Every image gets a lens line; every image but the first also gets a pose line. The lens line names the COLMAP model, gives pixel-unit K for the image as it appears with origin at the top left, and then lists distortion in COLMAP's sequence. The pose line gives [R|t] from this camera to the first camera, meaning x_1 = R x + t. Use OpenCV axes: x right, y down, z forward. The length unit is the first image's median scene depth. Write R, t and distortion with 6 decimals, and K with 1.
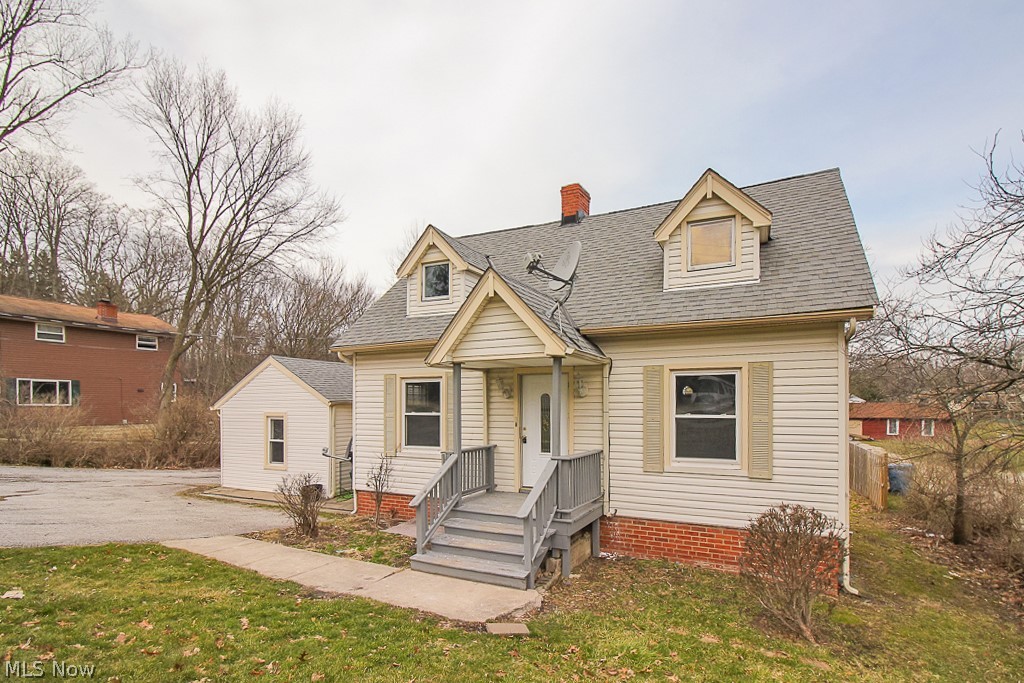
lens RADIAL K [[476.1, 0, 513.9], [0, 476.1, 334.6], [0, 0, 1]] dist [0.008658, -0.003463]
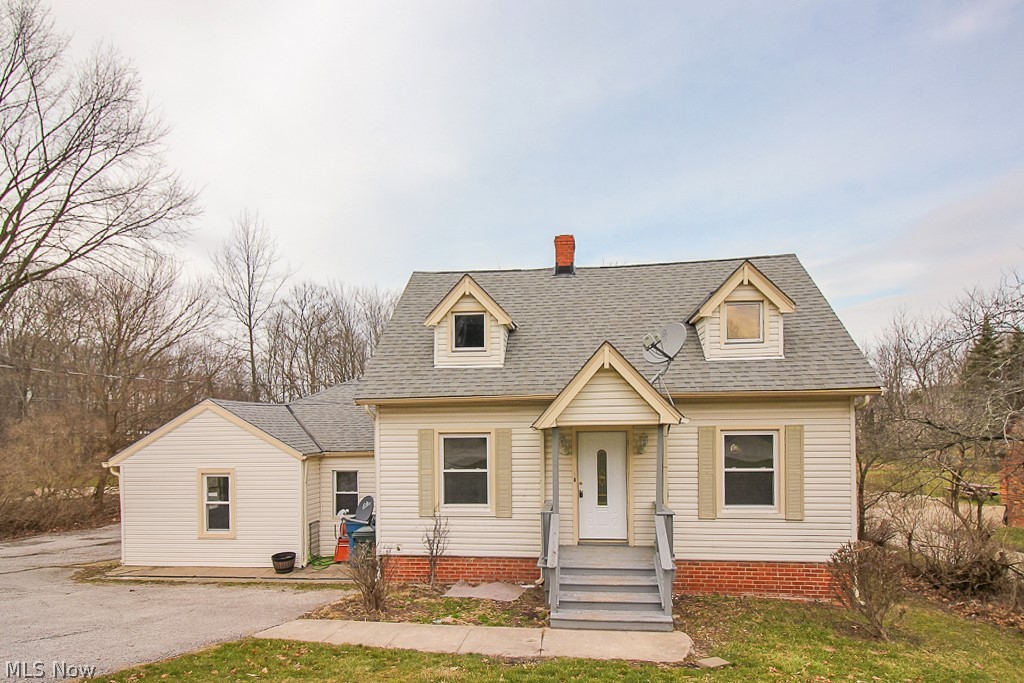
lens RADIAL K [[539.3, 0, 510.2], [0, 539.3, 344.8], [0, 0, 1]] dist [0.014946, -0.002459]
pose [[0.947116, 0.038735, 0.318545, -0.555592], [-0.034656, 0.999229, -0.018464, -0.086987], [-0.319015, 0.006448, 0.947728, -0.089275]]
